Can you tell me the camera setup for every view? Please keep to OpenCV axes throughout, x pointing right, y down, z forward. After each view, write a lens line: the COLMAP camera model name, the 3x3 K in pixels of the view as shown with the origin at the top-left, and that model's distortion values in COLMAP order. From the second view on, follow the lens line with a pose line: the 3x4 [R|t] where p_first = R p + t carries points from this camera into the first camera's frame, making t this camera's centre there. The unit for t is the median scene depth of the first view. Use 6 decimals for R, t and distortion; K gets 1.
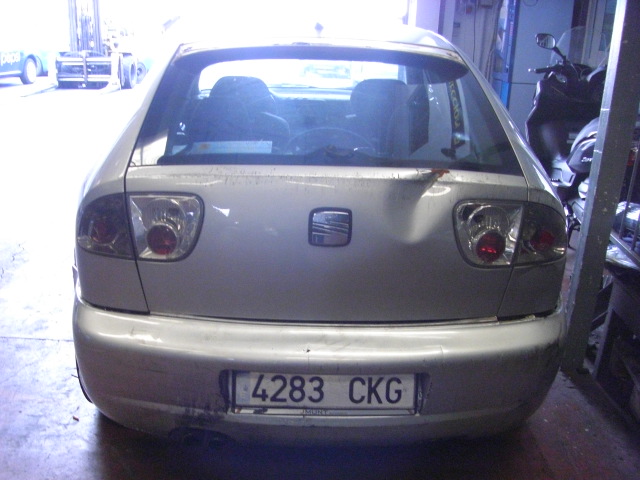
lens RADIAL K [[738.1, 0, 319.0], [0, 738.1, 308.5], [0, 0, 1]] dist [-0.177469, 0.056907]
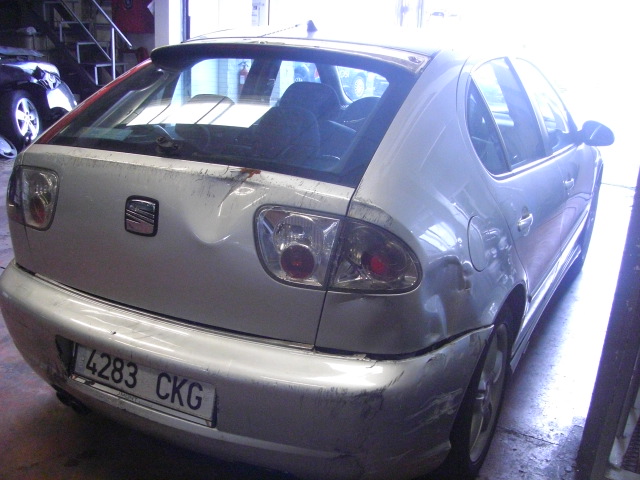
lens RADIAL K [[738.1, 0, 319.0], [0, 738.1, 308.5], [0, 0, 1]] dist [-0.177469, 0.056907]
pose [[0.863041, 0.187034, -0.469232, 0.670419], [-0.206455, 0.978402, 0.010262, -0.043136], [0.461017, 0.088019, 0.883015, 0.226222]]
